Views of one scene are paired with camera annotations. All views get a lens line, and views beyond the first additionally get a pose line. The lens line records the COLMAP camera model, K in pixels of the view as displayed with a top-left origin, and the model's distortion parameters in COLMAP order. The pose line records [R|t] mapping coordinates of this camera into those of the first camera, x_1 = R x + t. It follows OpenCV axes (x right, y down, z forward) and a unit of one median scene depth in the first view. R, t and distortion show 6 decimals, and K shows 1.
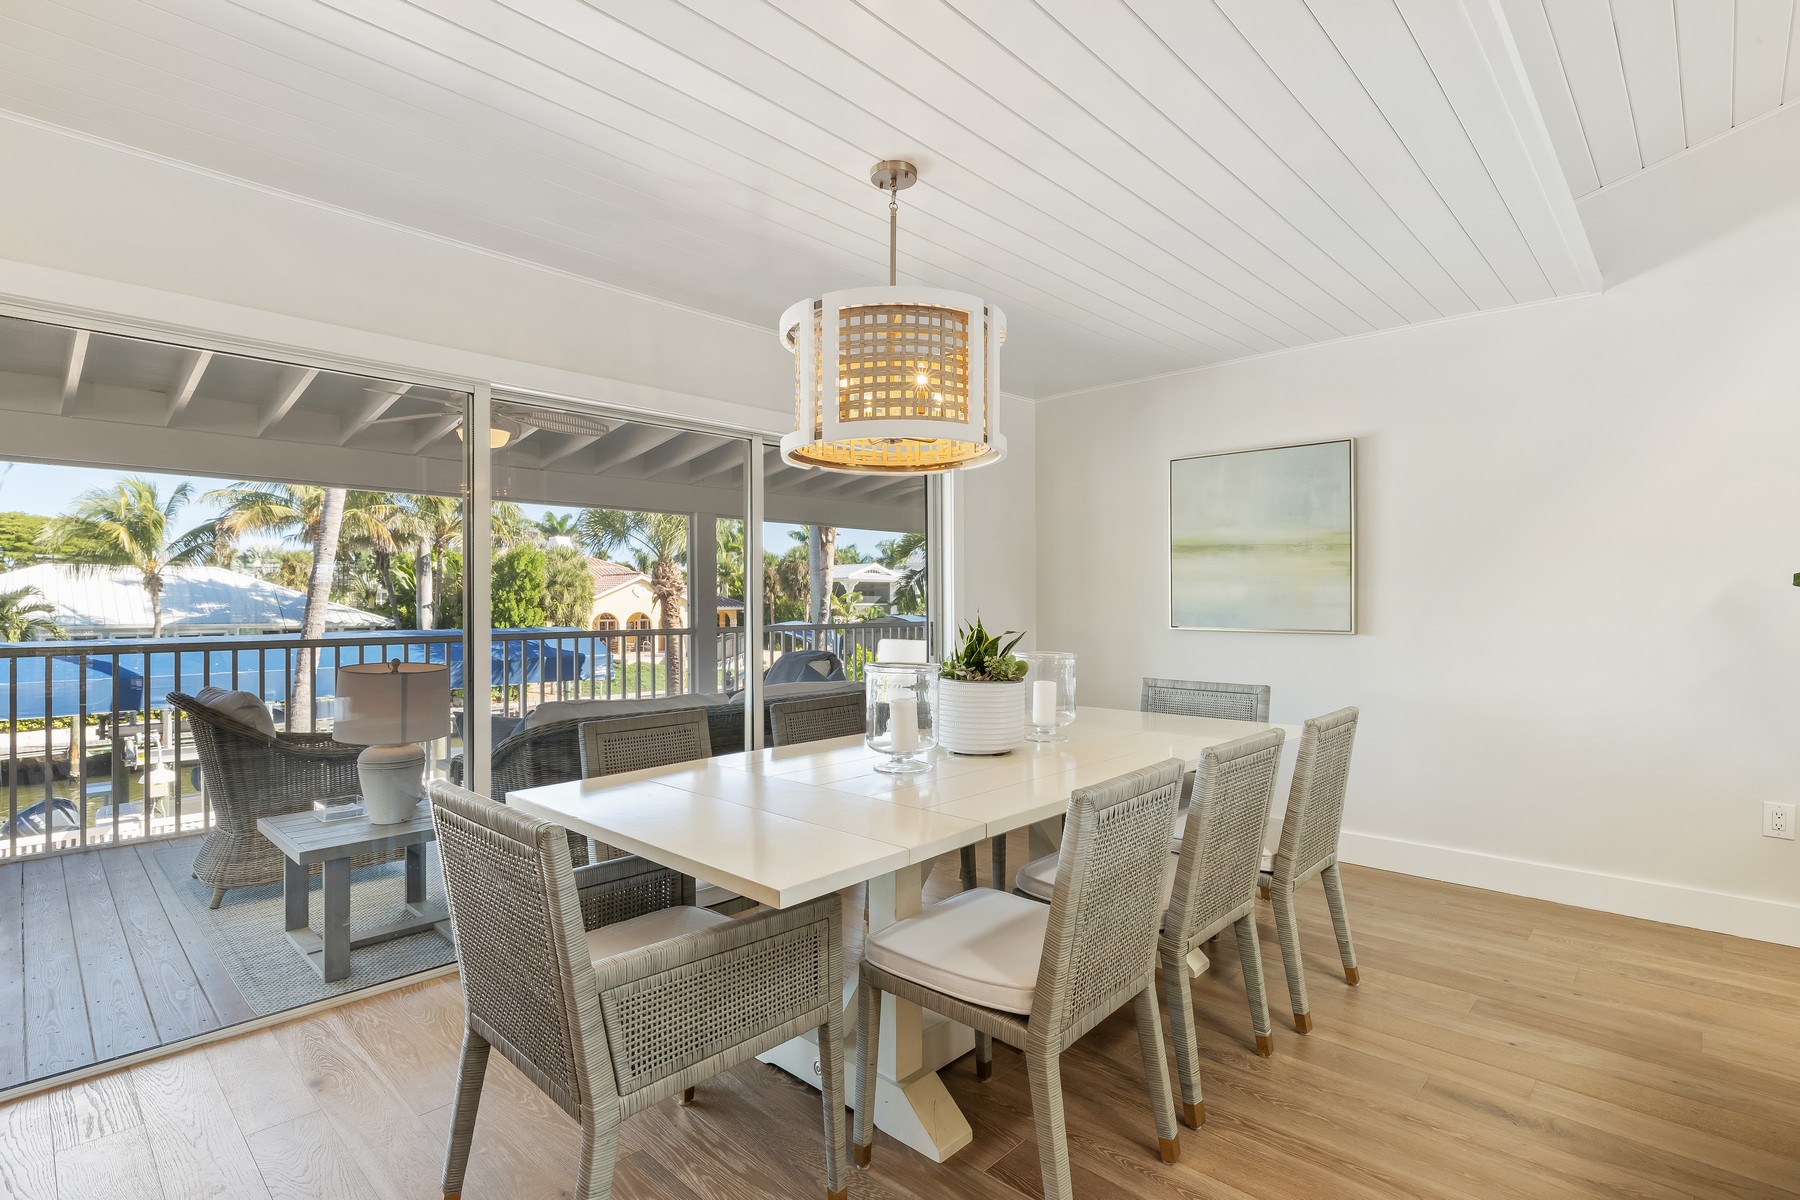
lens RADIAL K [[860.6, 0, 900.0], [0, 860.6, 600.0], [0, 0, 1]] dist [0.000582, -0.000236]
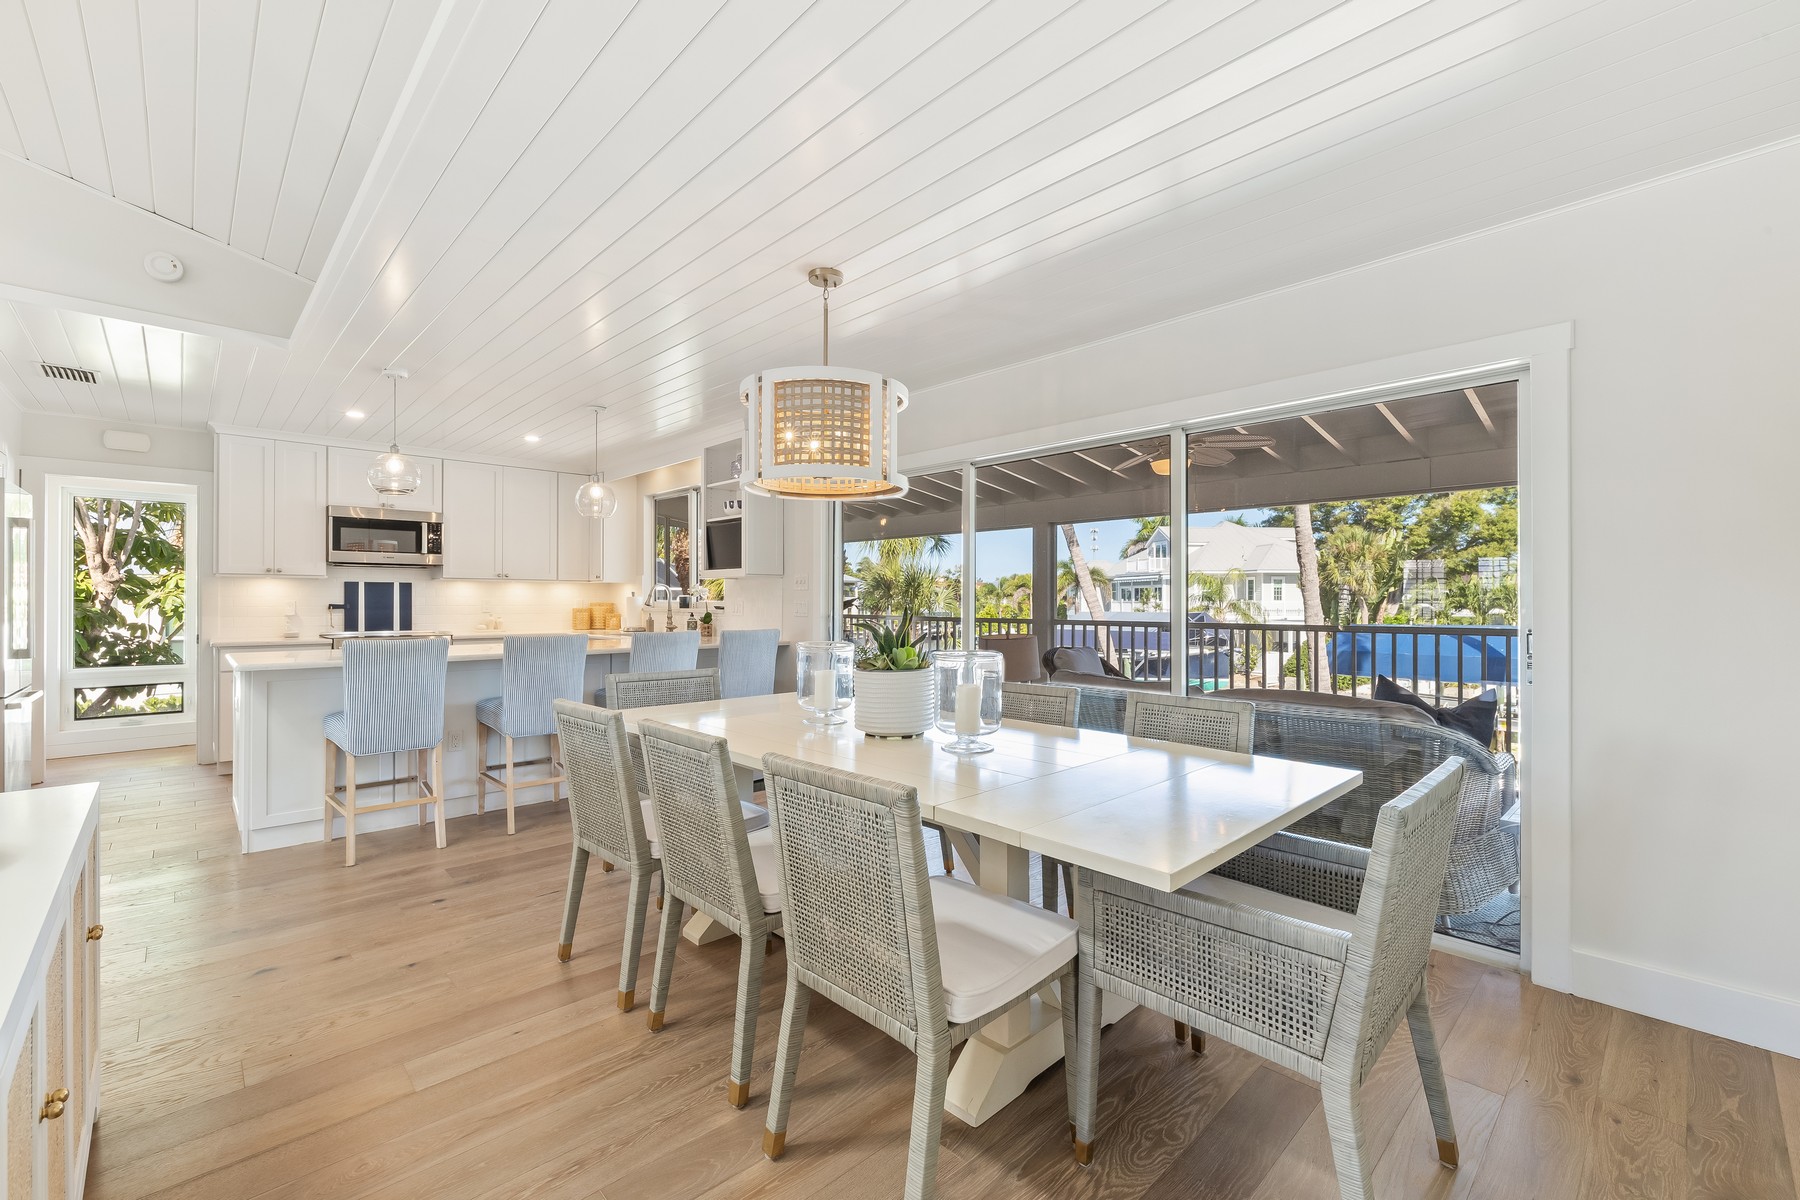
lens RADIAL K [[739.8, 0, 899.0], [0, 739.8, 605.0], [0, 0, 1]] dist [0.000881, 0.000316]
pose [[-0.037764, 0.012144, -0.999213, 0.074374], [0.005409, 0.999914, 0.011948, 0.000009], [0.999272, -0.004954, -0.037827, 0.075831]]
